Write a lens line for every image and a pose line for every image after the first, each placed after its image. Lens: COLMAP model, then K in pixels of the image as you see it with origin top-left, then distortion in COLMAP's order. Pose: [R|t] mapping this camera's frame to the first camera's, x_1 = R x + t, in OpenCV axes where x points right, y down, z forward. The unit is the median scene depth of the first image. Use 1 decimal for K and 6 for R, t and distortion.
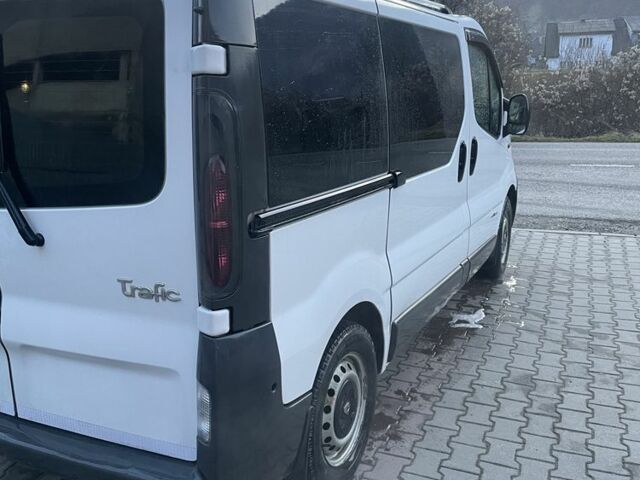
lens RADIAL K [[718.0, 0, 320.0], [0, 718.0, 240.0], [0, 0, 1]] dist [0.077779, -0.025887]
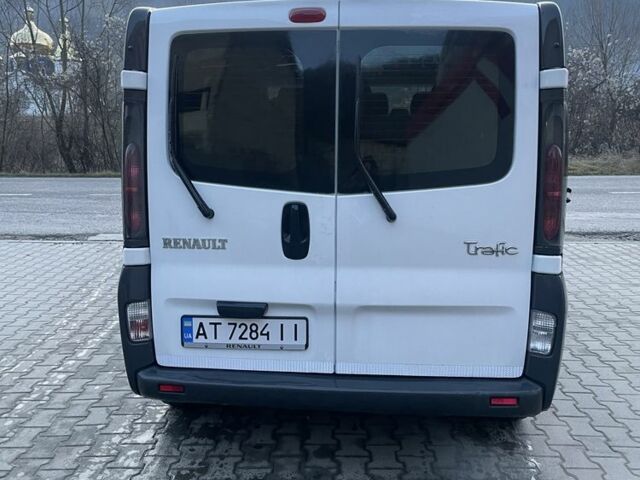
lens RADIAL K [[718.0, 0, 320.0], [0, 718.0, 240.0], [0, 0, 1]] dist [0.077779, -0.025887]
pose [[0.918130, -0.044579, 0.393764, -1.042655], [0.073904, 0.995482, -0.059620, 0.109722], [-0.389327, 0.083839, 0.917276, -0.102624]]
